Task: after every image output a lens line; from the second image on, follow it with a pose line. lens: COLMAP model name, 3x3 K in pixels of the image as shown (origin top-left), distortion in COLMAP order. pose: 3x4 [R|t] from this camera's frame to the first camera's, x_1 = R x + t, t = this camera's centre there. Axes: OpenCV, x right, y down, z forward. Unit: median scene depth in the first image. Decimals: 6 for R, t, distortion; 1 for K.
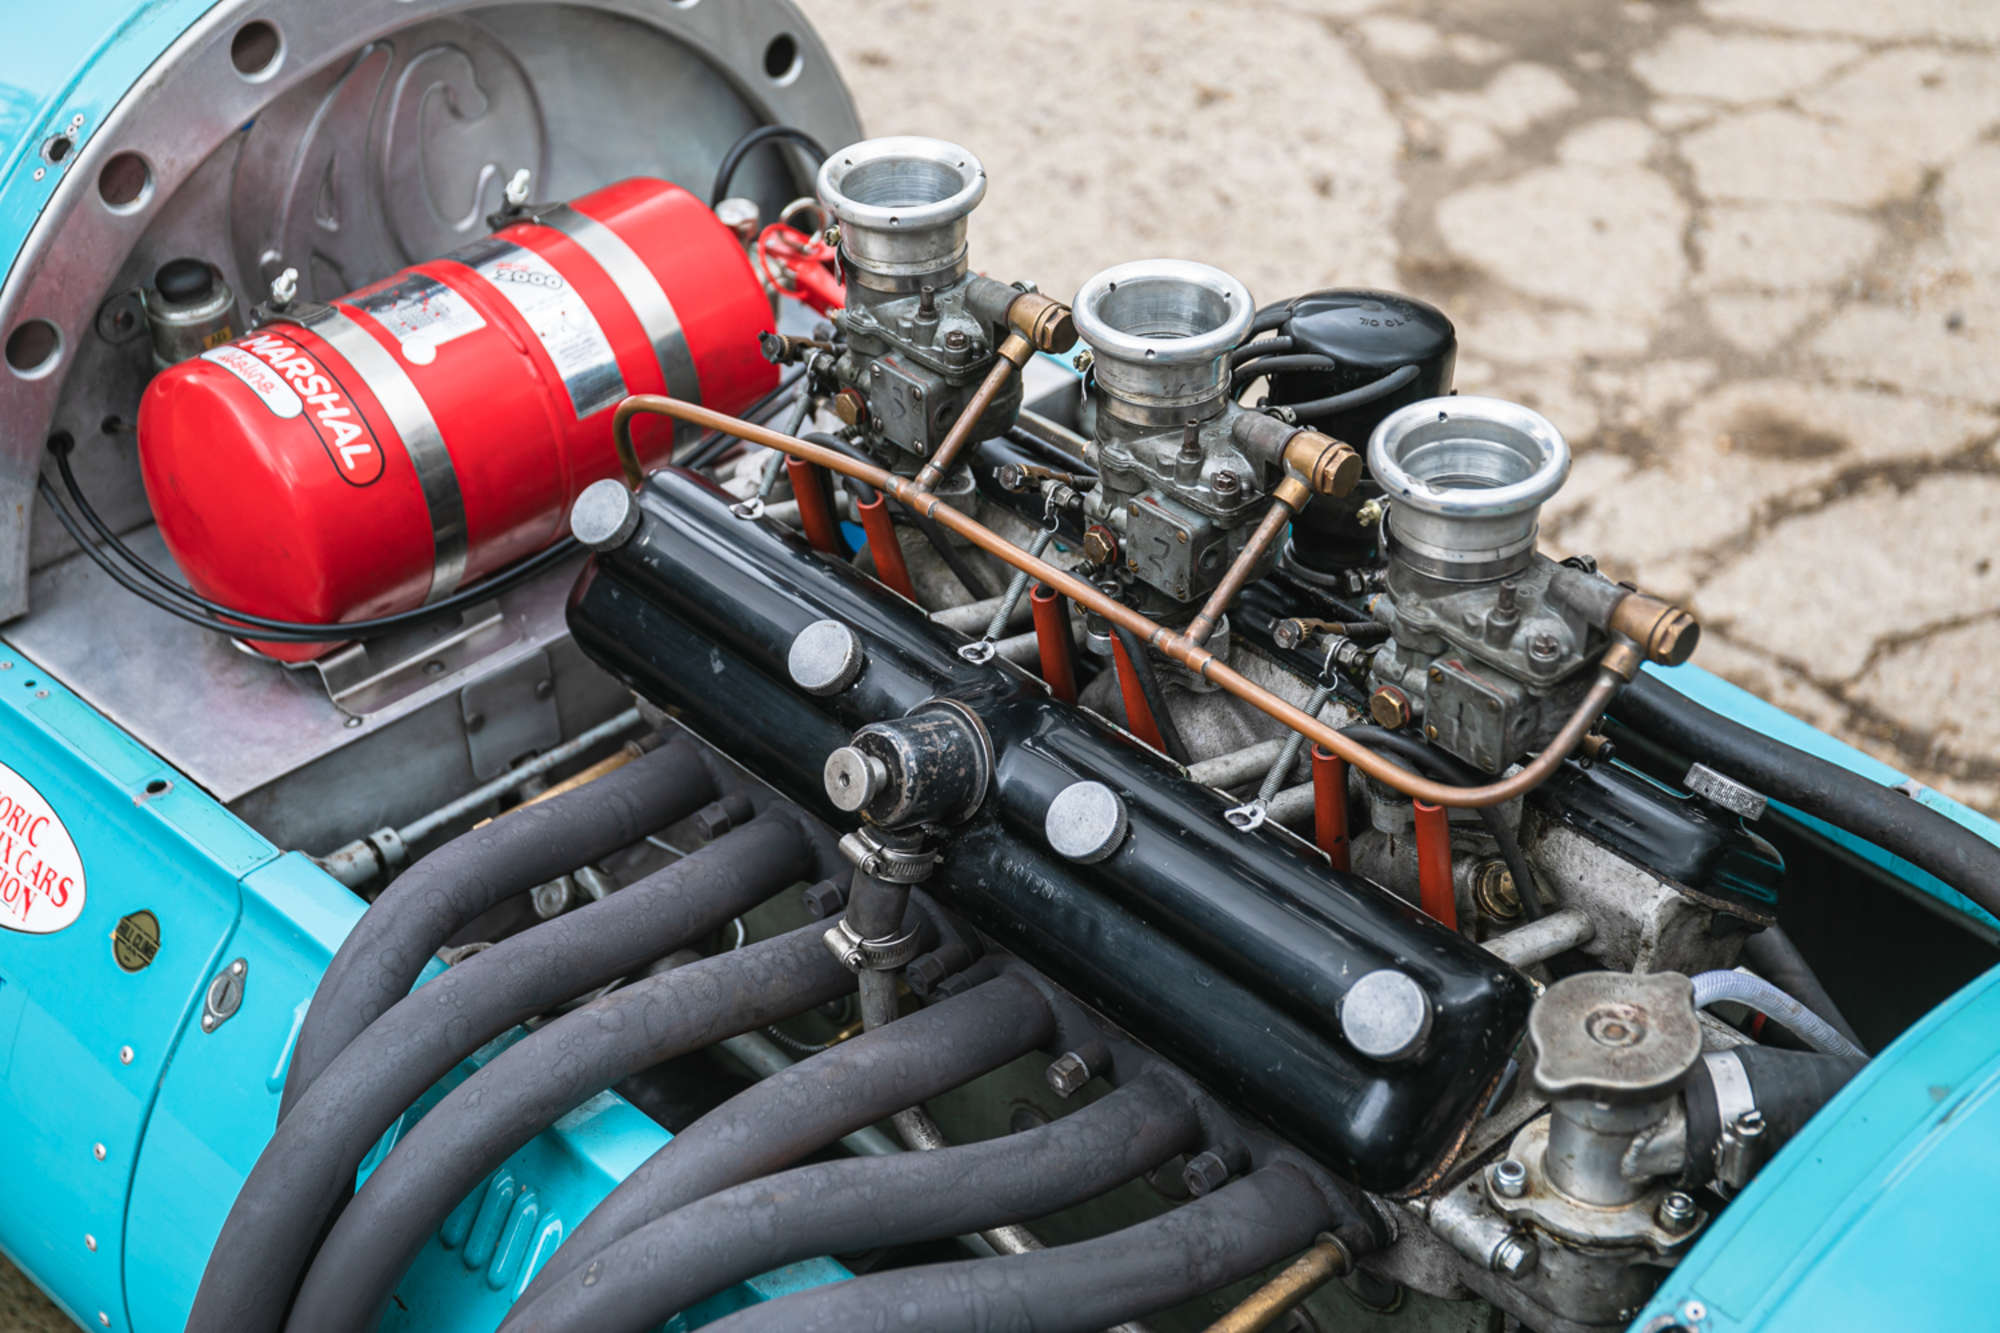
lens RADIAL K [[3271.2, 0, 998.0], [0, 3271.2, 670.9], [0, 0, 1]] dist [0.221620, 0.000000]
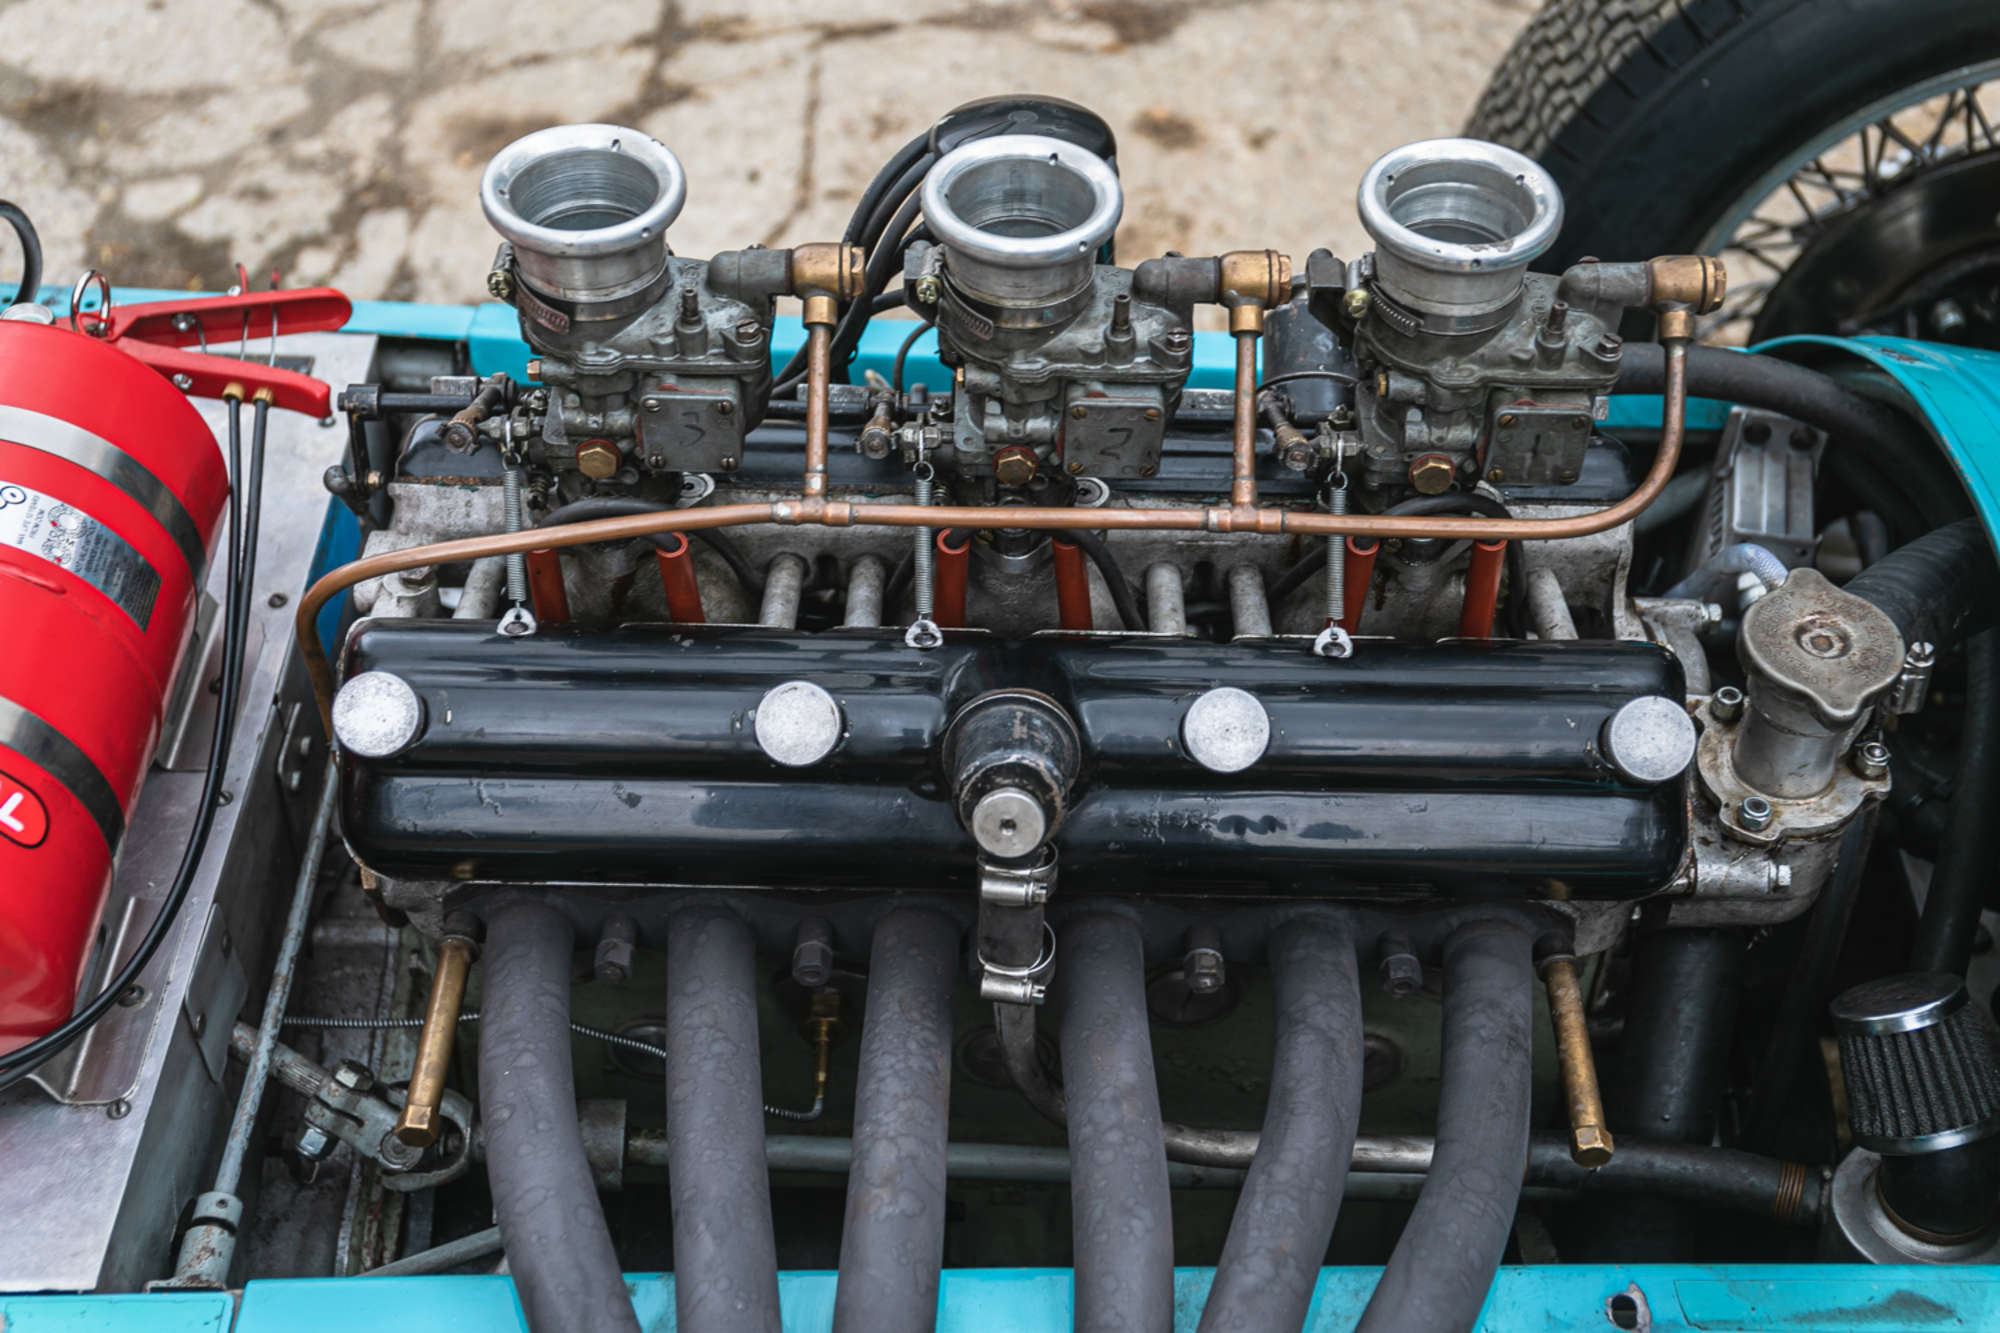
lens RADIAL K [[2724.6, 0, 1000.0], [0, 2724.6, 659.6], [0, 0, 1]] dist [0.091758, 0.000000]
pose [[0.674237, -0.485177, 0.556784, -0.426676], [0.391421, 0.874088, 0.287682, -0.214091], [-0.626254, 0.023971, 0.779250, 0.413675]]
